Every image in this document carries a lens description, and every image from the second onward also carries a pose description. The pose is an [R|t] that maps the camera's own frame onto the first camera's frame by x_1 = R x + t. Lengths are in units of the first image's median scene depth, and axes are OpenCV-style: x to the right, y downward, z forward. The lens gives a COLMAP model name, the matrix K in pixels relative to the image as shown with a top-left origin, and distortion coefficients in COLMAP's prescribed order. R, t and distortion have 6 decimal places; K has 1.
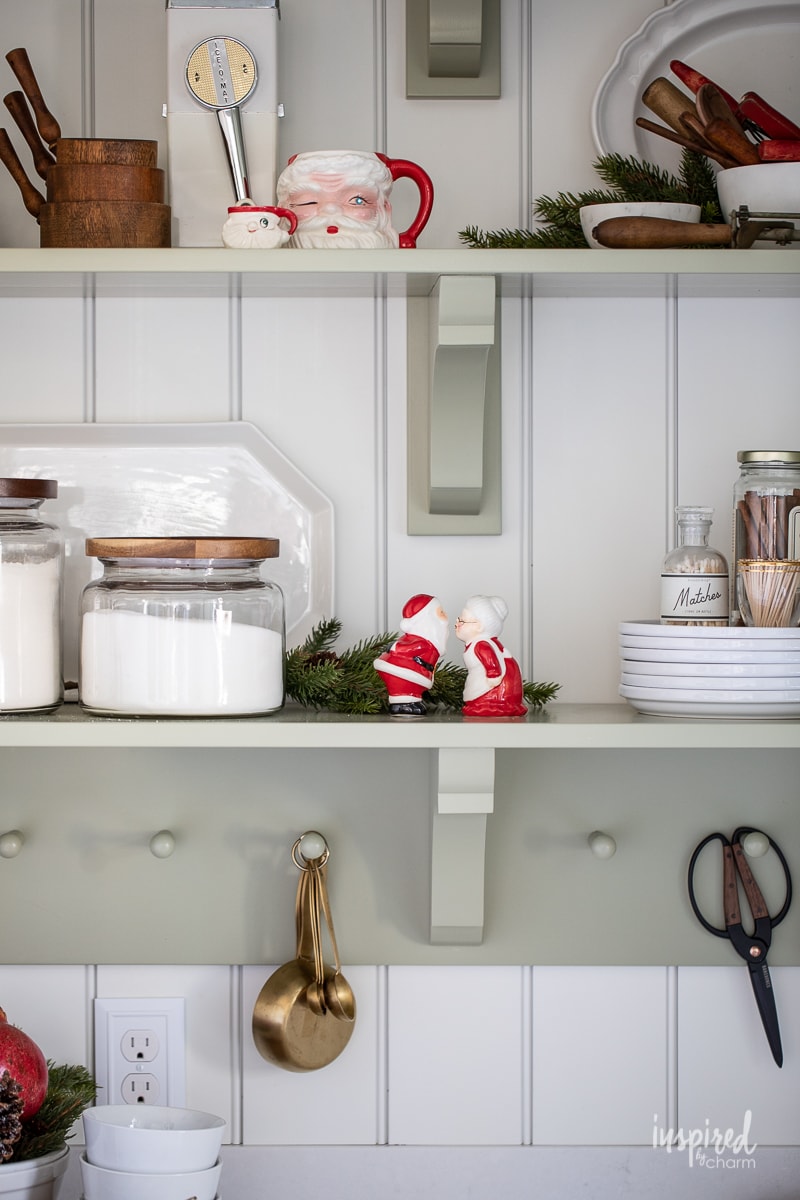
lens RADIAL K [[3480.3, 0, 286.3], [0, 3480.3, 599.5], [0, 0, 1]] dist [-0.104799, 0.510875]
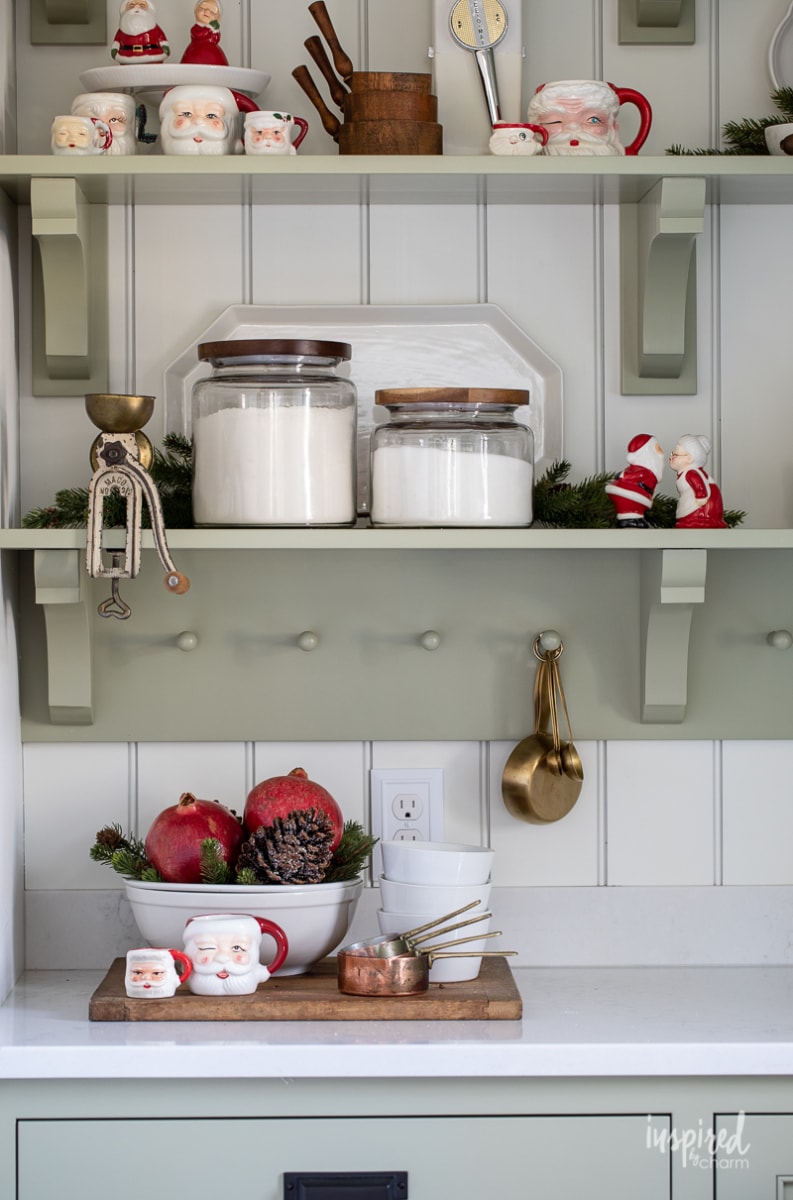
lens RADIAL K [[3394.6, 0, 396.5], [0, 3394.6, 600.0], [0, 0, 1]] dist [-0.027176, 0.533399]
pose [[0.999559, -0.003953, 0.029428, -0.086076], [0.004119, 0.999976, -0.005578, 0.064708], [-0.029405, 0.005696, 0.999551, -0.224442]]
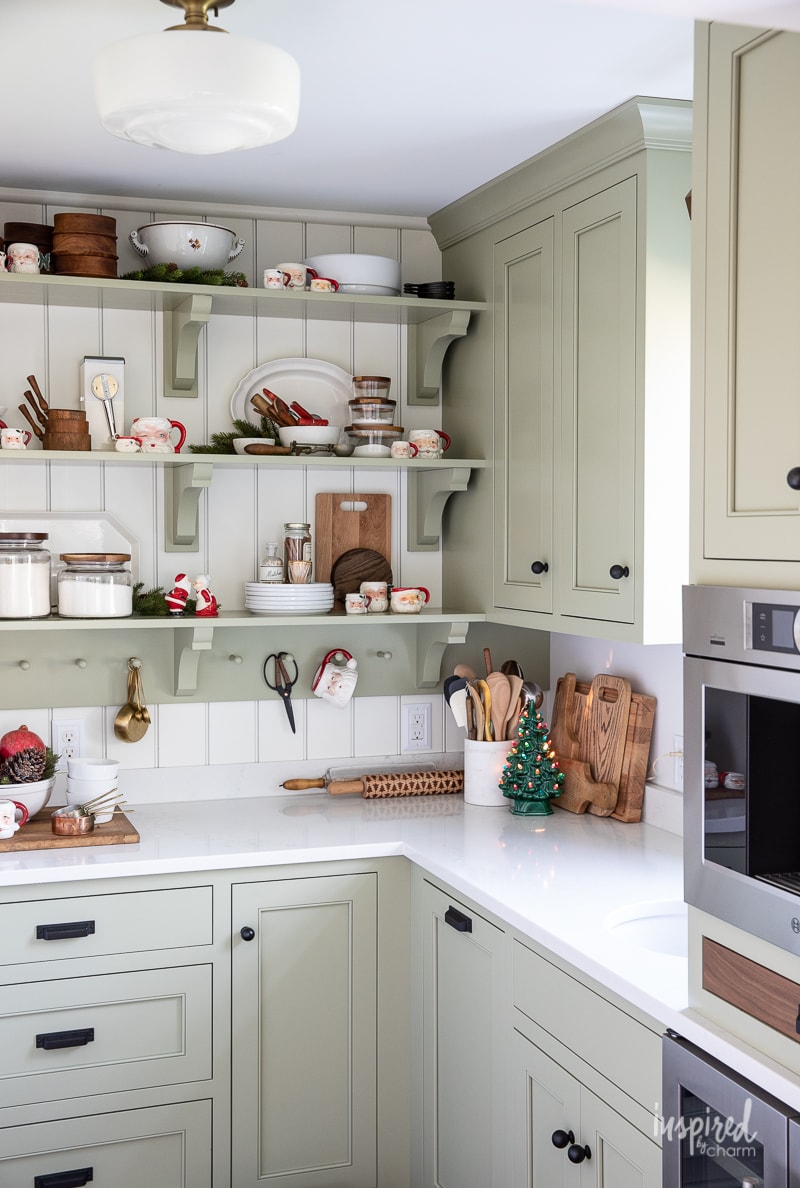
lens RADIAL K [[1377.3, 0, 373.1], [0, 1377.3, 590.6], [0, 0, 1]] dist [0.054977, -0.005917]
pose [[0.945245, -0.011506, 0.326159, -0.180913], [0.004911, 0.999767, 0.021036, -0.010441], [-0.326325, -0.018283, 0.945081, -0.122777]]
